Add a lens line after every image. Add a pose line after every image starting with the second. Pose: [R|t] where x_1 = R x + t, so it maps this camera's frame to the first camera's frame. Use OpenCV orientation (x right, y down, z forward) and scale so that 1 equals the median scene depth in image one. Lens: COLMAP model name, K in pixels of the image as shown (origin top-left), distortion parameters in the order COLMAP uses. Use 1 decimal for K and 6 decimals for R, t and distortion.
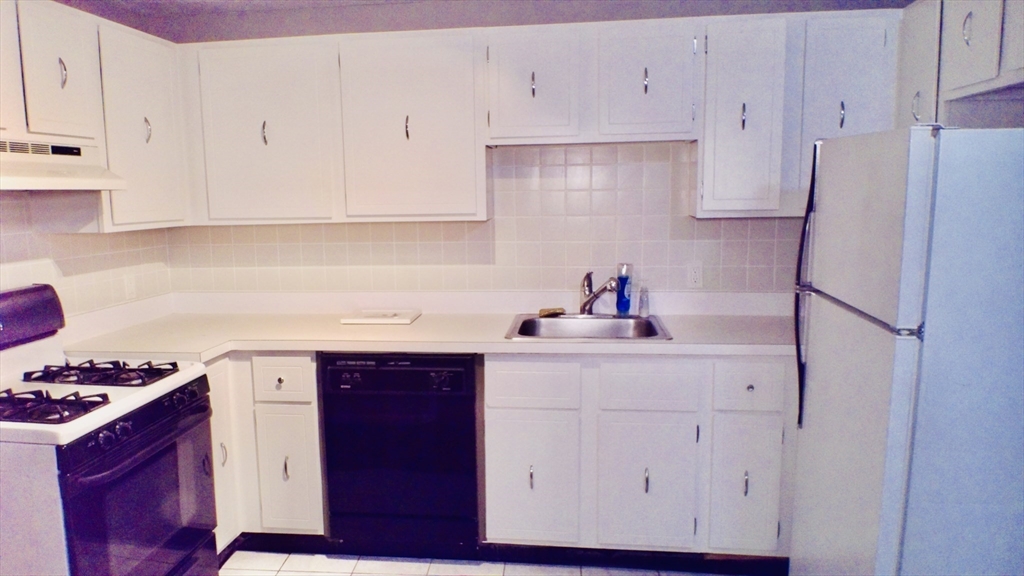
lens RADIAL K [[719.8, 0, 499.6], [0, 719.8, 291.8], [0, 0, 1]] dist [-0.007346, -0.007141]
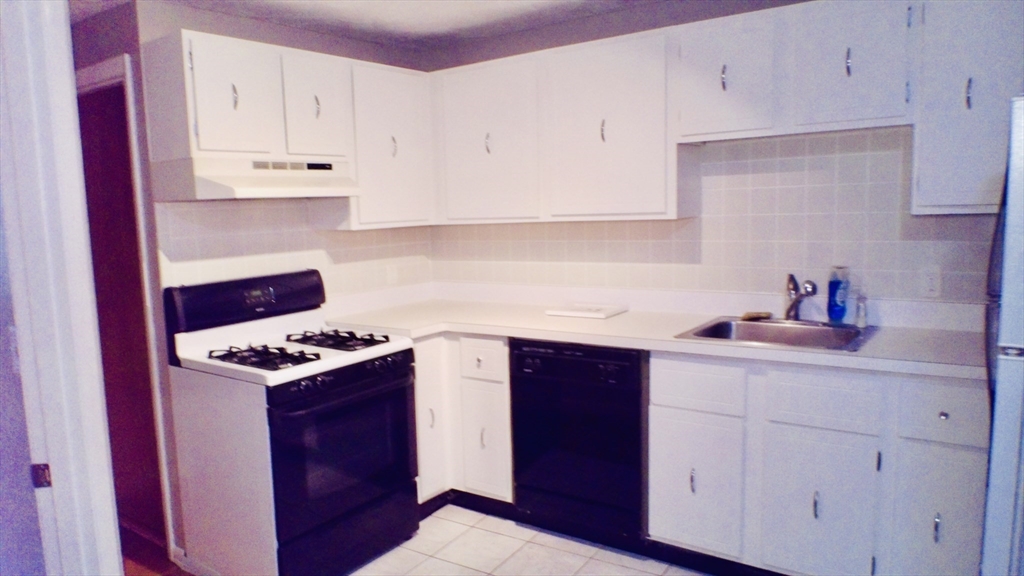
lens RADIAL K [[719.8, 0, 499.6], [0, 719.8, 291.8], [0, 0, 1]] dist [-0.007346, -0.007141]
pose [[0.877494, 0.042088, -0.477737, 0.264586], [-0.043839, 0.999011, 0.007490, 0.005105], [0.477579, 0.014371, 0.878471, 0.011496]]
